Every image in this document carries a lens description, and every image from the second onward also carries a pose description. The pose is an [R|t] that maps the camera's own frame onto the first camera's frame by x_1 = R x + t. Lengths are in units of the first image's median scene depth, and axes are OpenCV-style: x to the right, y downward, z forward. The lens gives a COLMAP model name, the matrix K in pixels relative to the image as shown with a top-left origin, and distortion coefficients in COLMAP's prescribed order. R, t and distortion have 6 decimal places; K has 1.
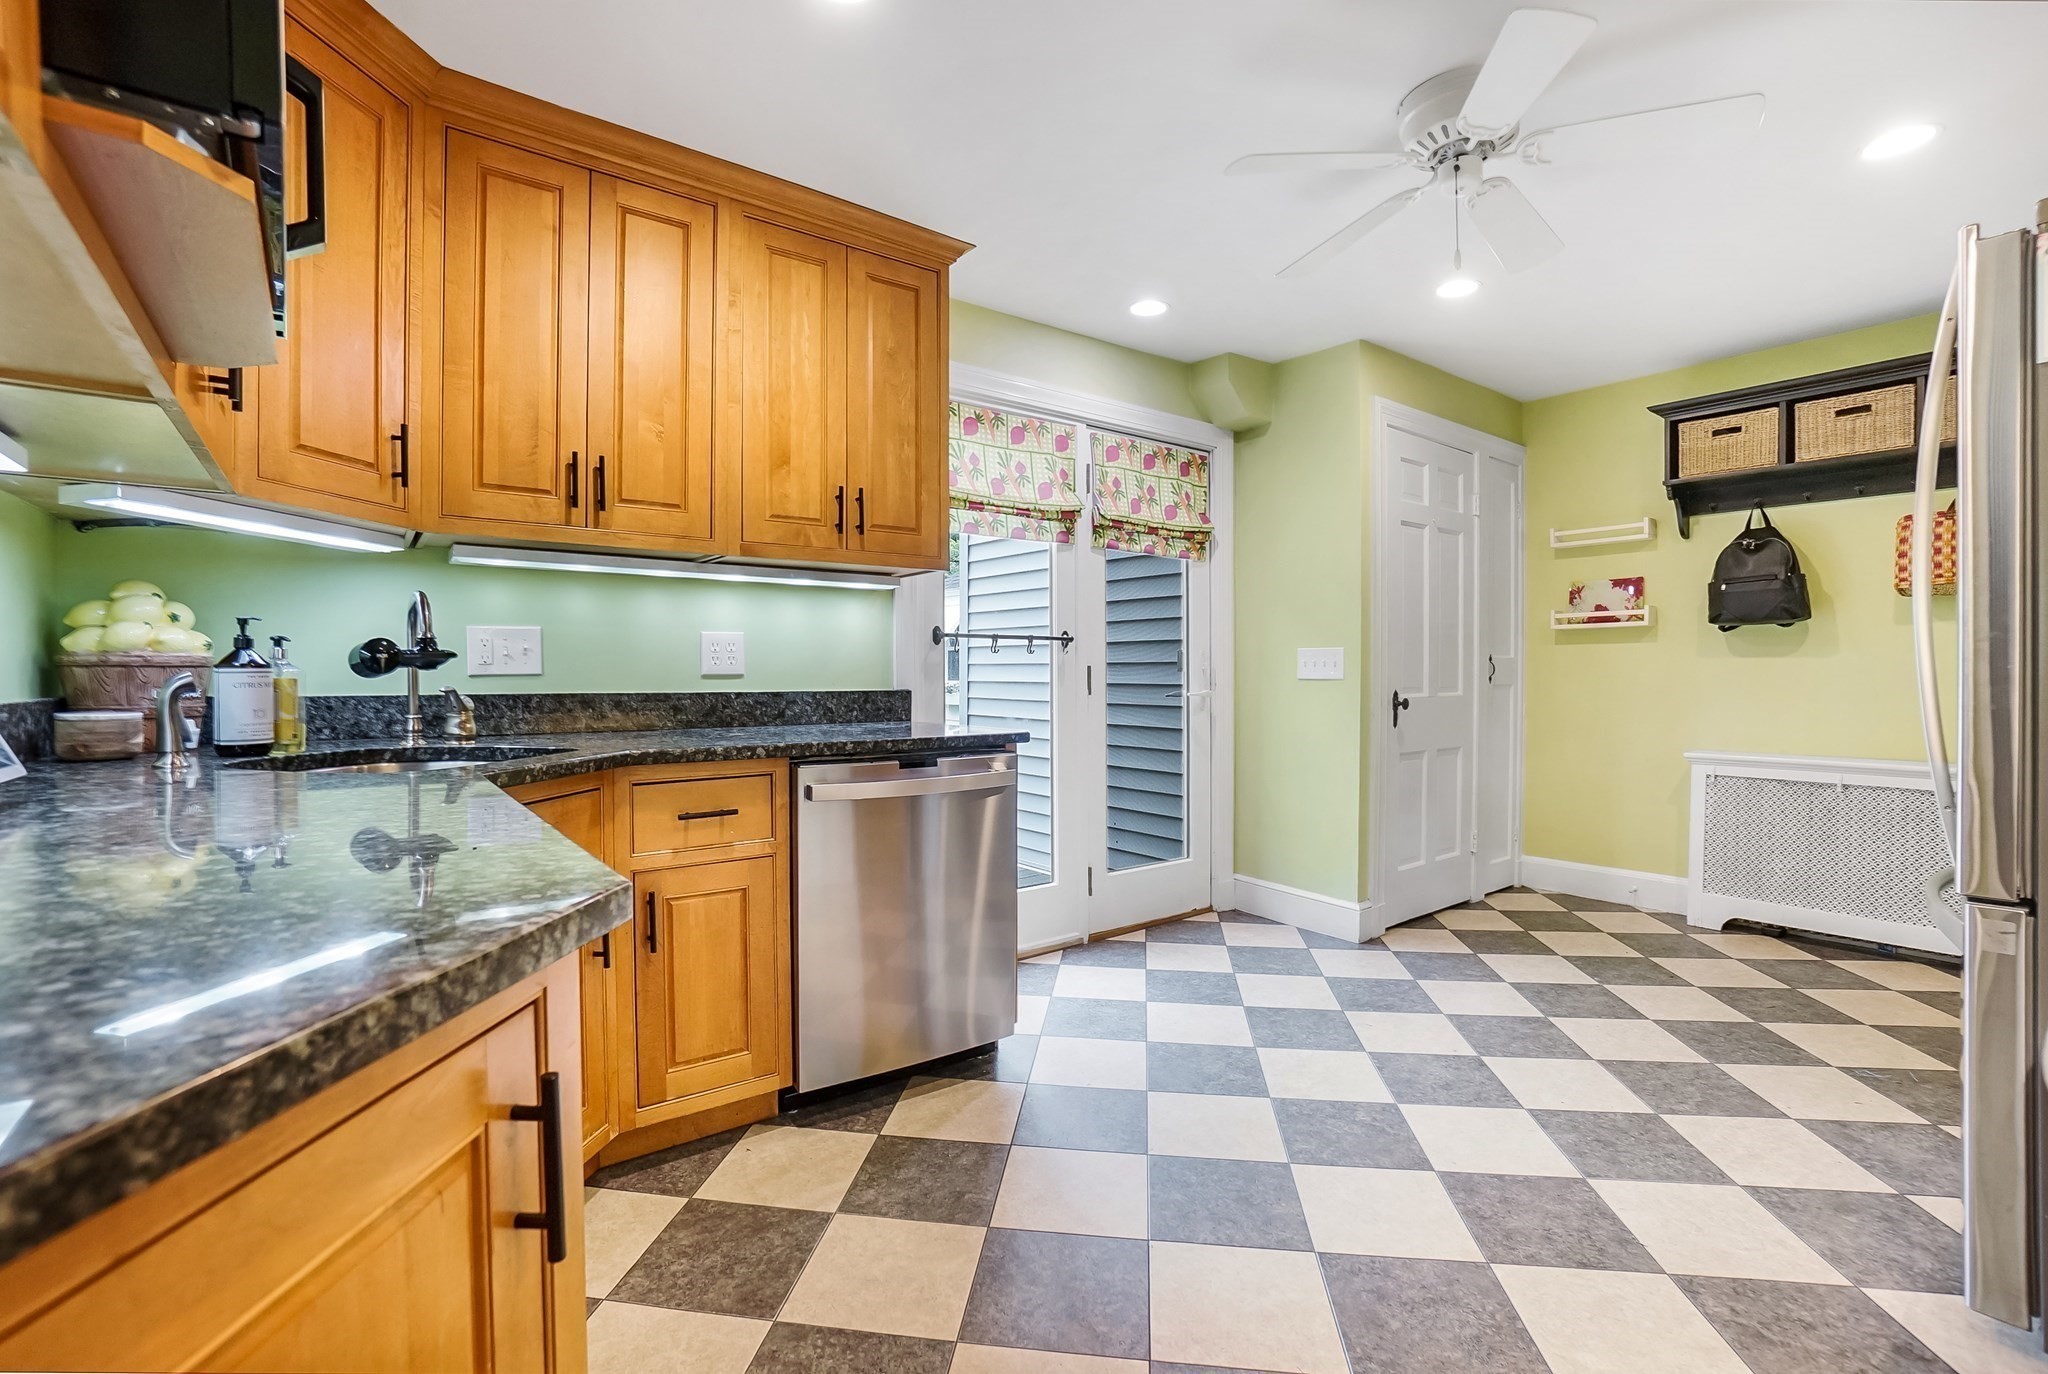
lens RADIAL K [[921.1, 0, 1022.9], [0, 921.1, 689.5], [0, 0, 1]] dist [-0.022578, -0.000293]
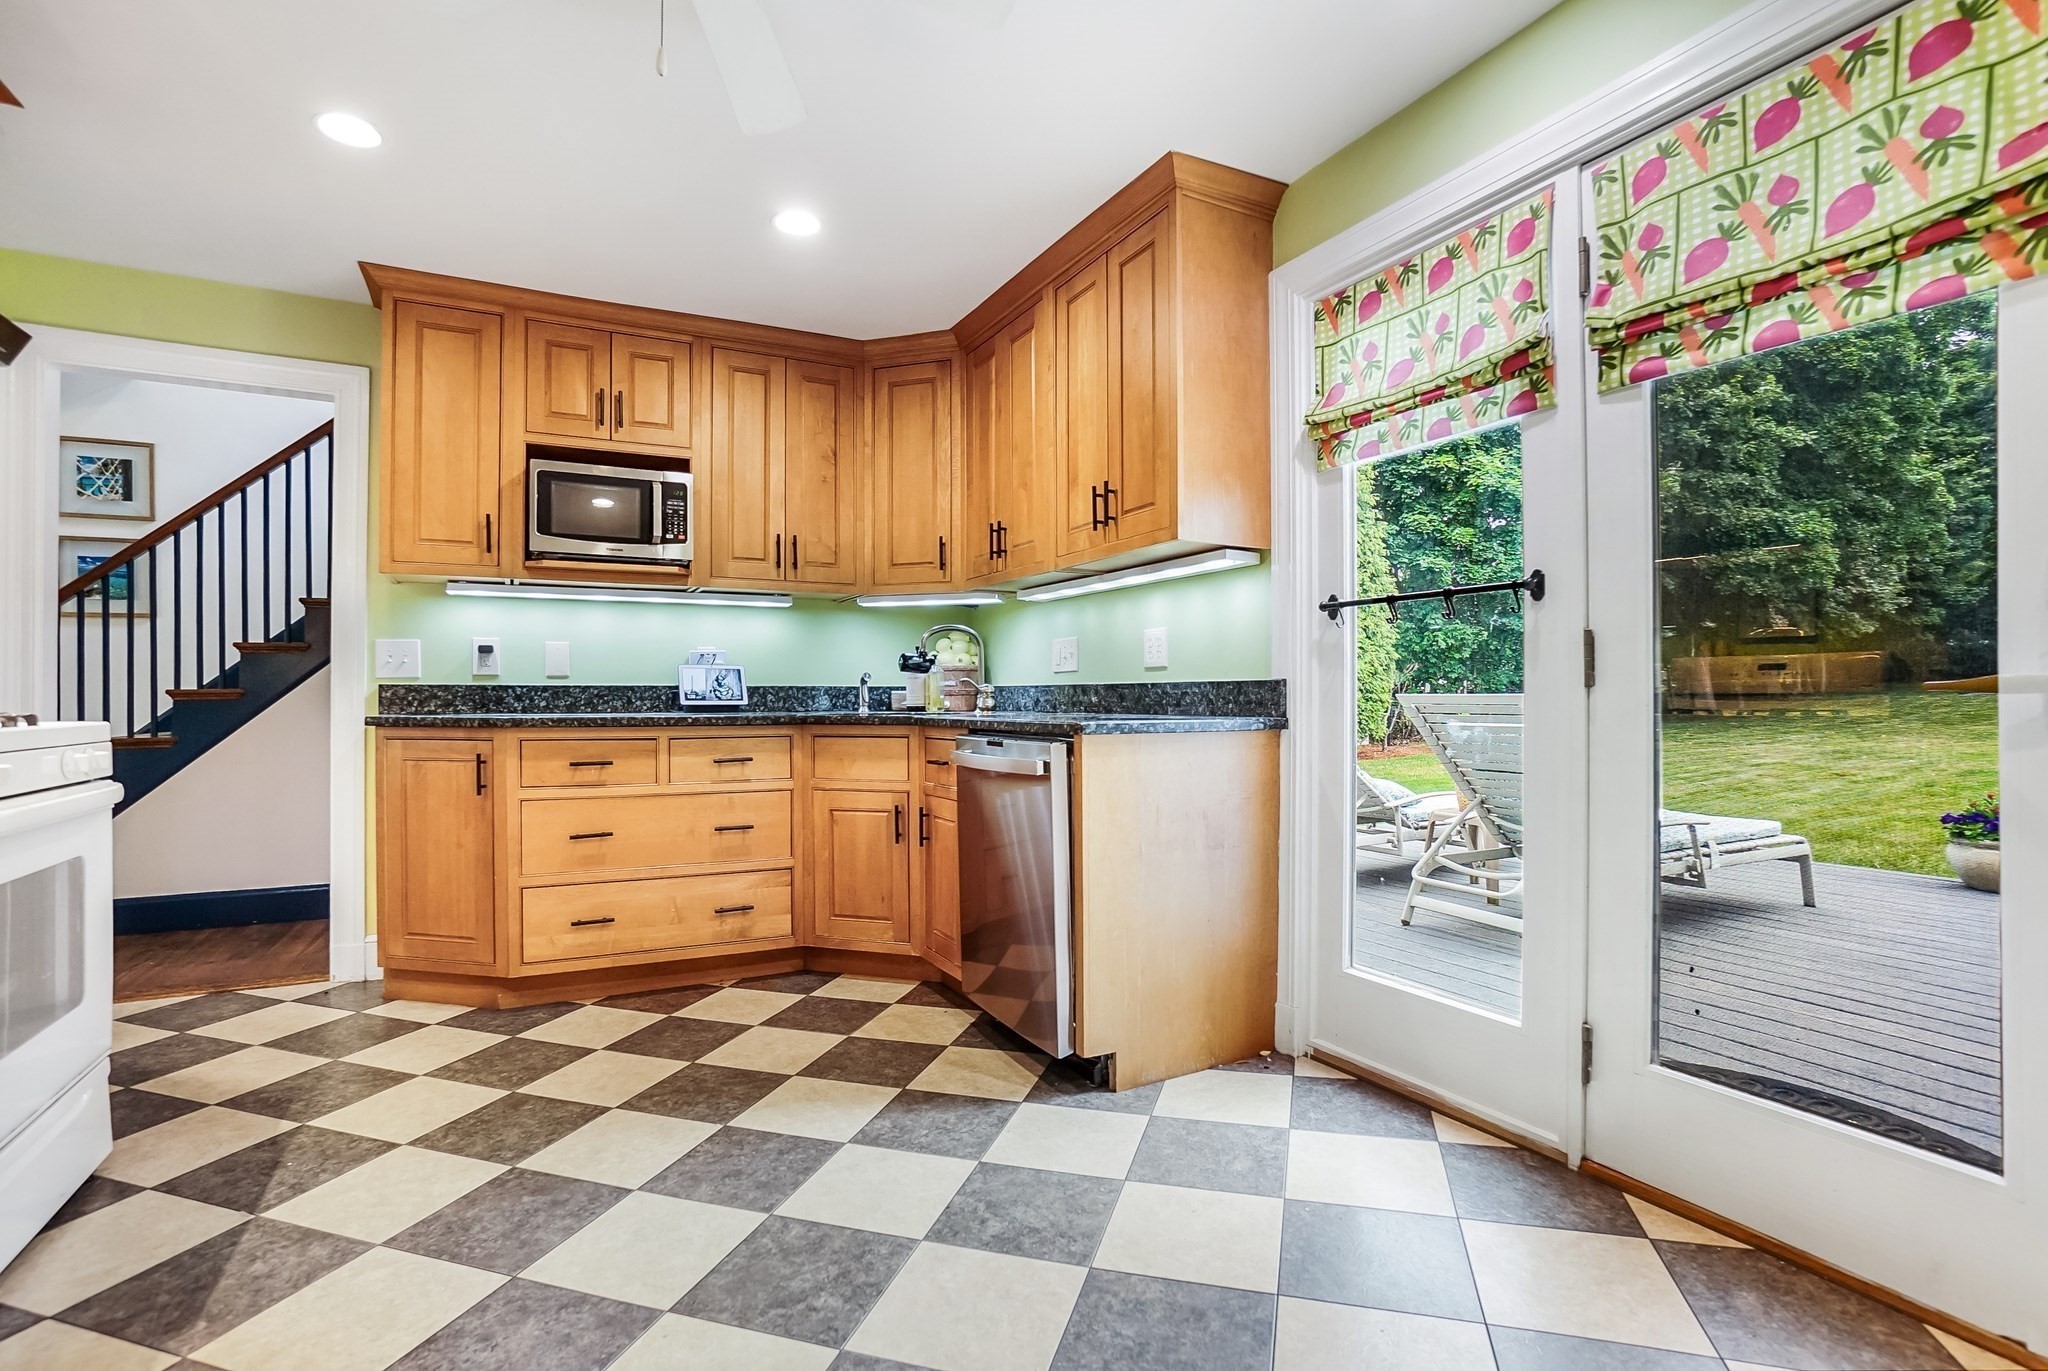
lens RADIAL K [[982.2, 0, 1021.1], [0, 982.2, 691.0], [0, 0, 1]] dist [-0.027672, 0.003297]
pose [[-0.169689, -0.004610, -0.985487, 0.923115], [-0.010264, 0.999943, -0.002910, 0.018646], [0.985444, 0.009621, -0.169727, 1.102446]]
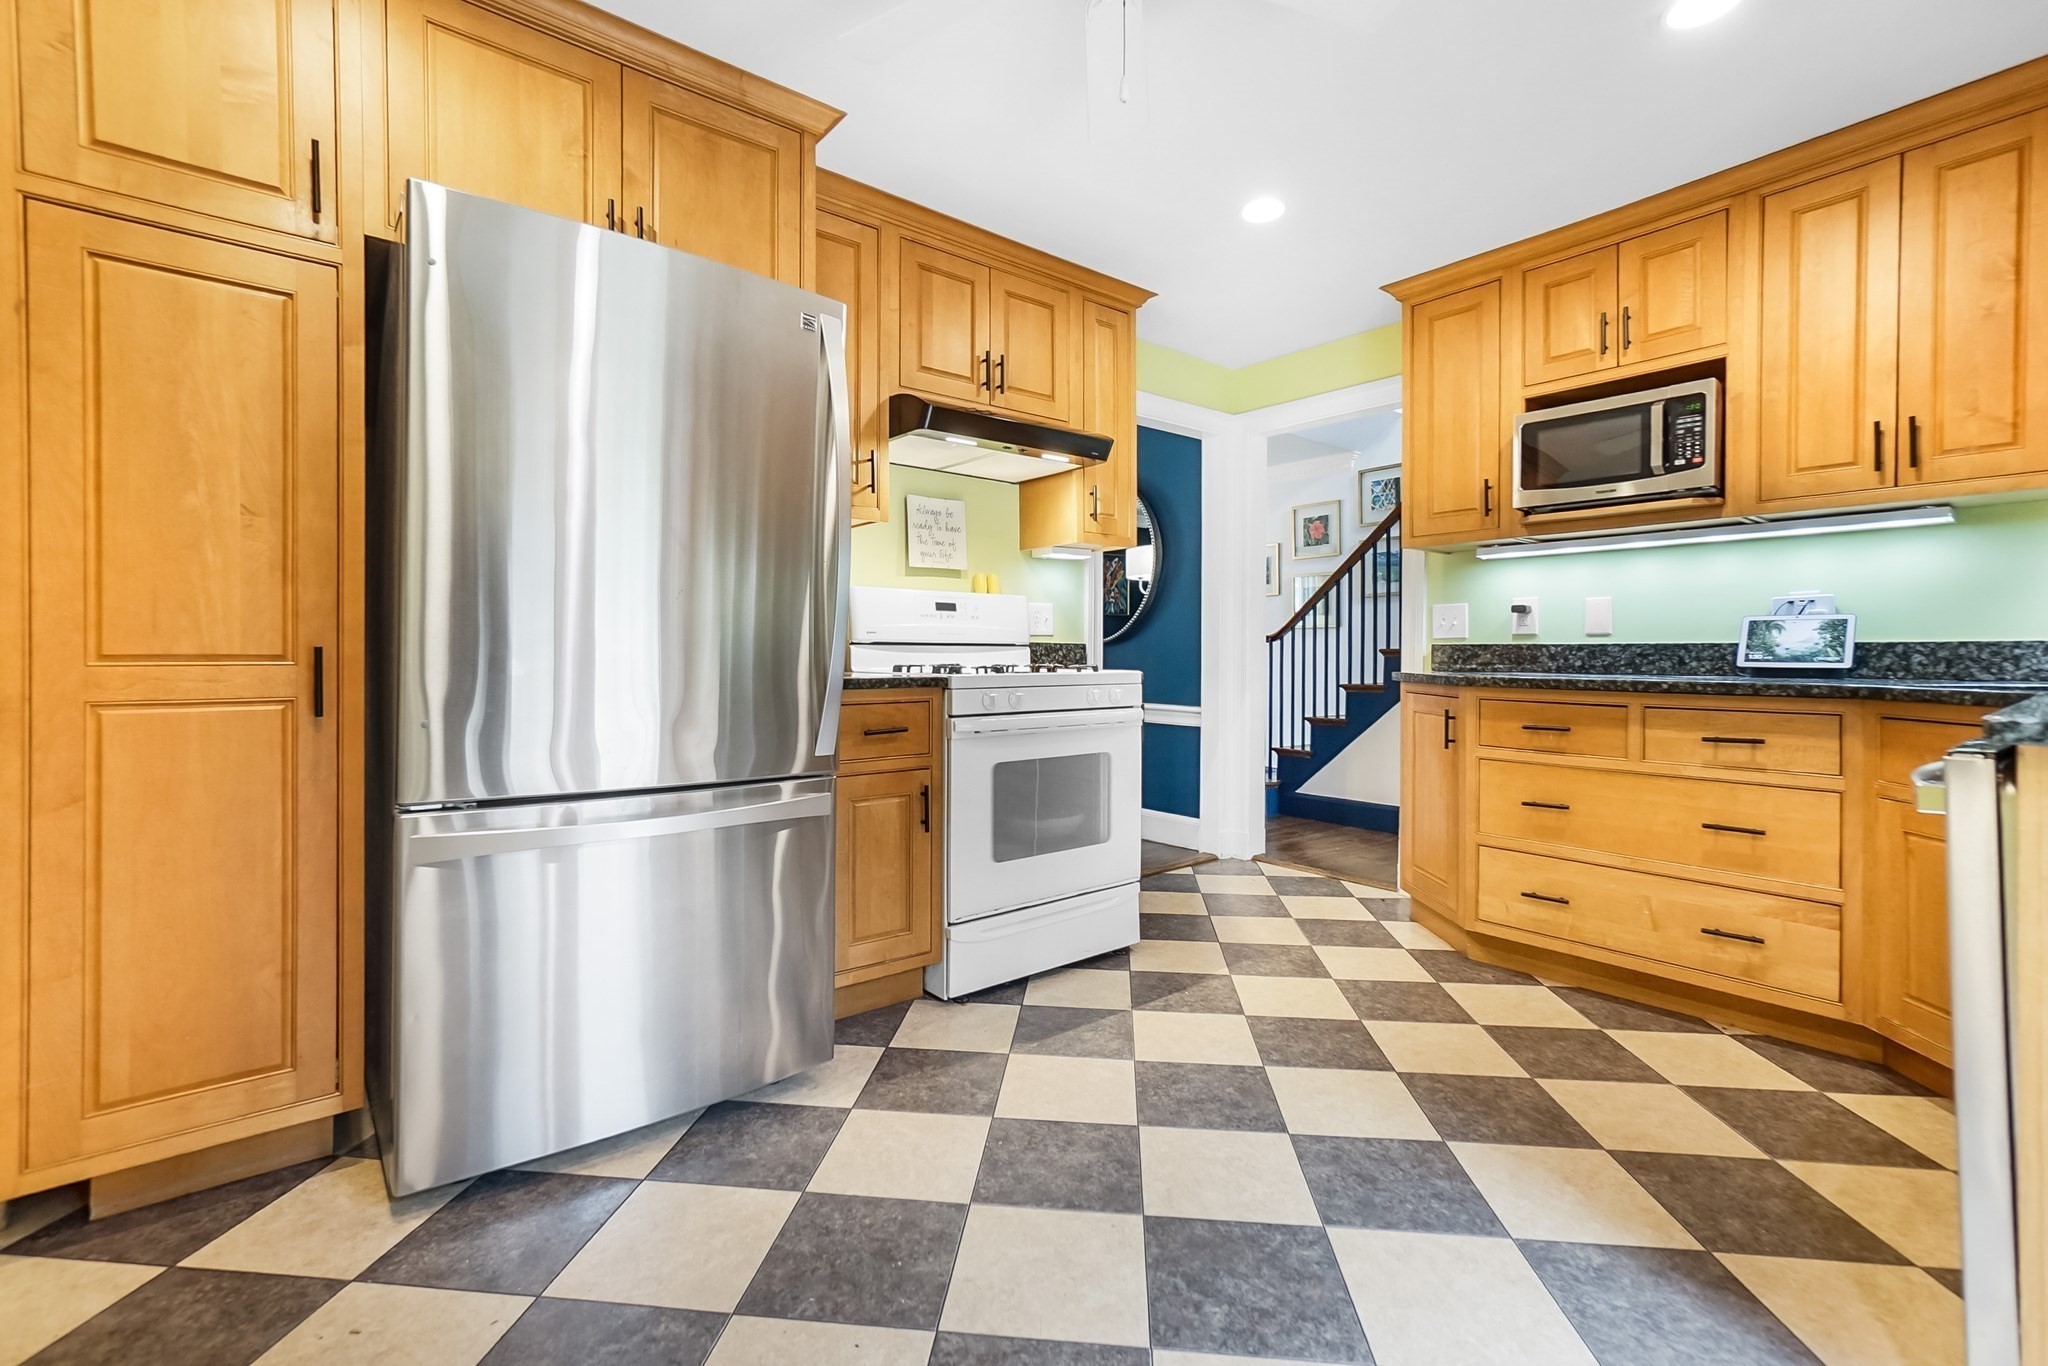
lens RADIAL K [[907.3, 0, 1011.5], [0, 907.3, 654.2], [0, 0, 1]] dist [0.000559, 0.000182]
pose [[-0.999725, -0.002543, -0.023323, 0.461522], [-0.002868, 0.999899, 0.013904, 0.012392], [0.023286, 0.013967, -0.999631, 1.406097]]
